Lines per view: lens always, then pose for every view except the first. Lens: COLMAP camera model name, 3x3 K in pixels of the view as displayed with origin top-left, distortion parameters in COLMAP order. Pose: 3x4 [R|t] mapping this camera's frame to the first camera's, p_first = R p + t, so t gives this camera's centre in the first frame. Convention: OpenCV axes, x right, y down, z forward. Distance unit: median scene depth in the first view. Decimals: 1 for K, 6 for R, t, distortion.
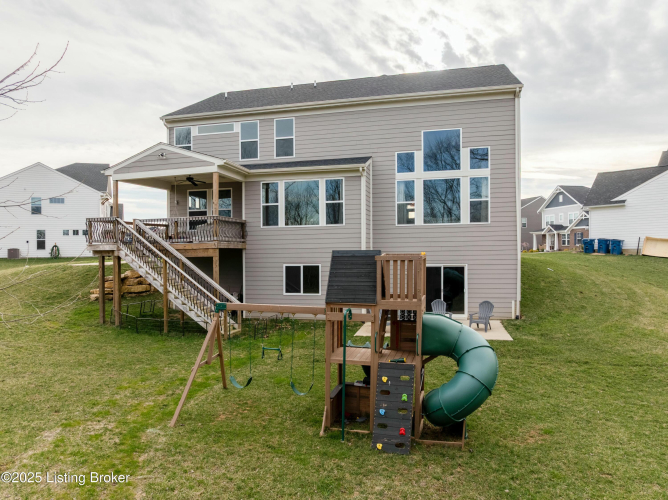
lens RADIAL K [[481.5, 0, 334.8], [0, 481.5, 273.5], [0, 0, 1]] dist [-0.034852, -0.000223]
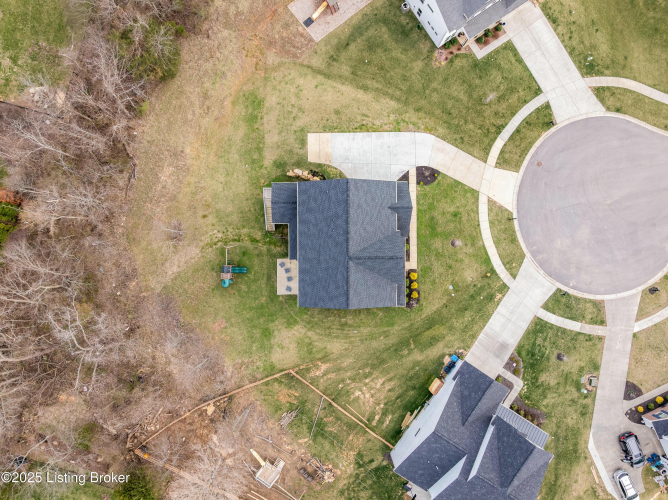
lens RADIAL K [[469.8, 0, 334.0], [0, 469.8, 250.0], [0, 0, 1]] dist [-0.041628, 0.004120]
pose [[0.239103, 0.970160, 0.040235, -0.069725], [-0.048207, -0.029525, 0.998401, -3.386954], [0.969797, -0.240660, 0.039709, 1.146452]]
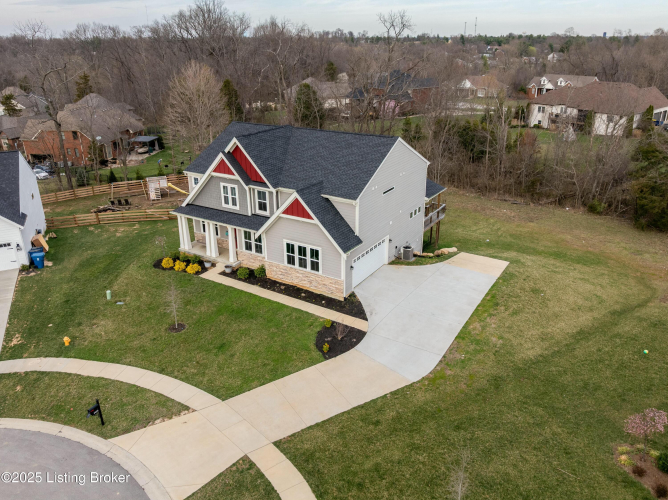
lens RADIAL K [[519.0, 0, 334.0], [0, 519.0, 250.0], [0, 0, 1]] dist [-0.045029, 0.000761]
pose [[-0.949121, -0.099607, 0.298745, -0.731673], [0.036175, 0.907894, 0.417636, -0.969875], [-0.312828, 0.407194, -0.858098, 3.306204]]
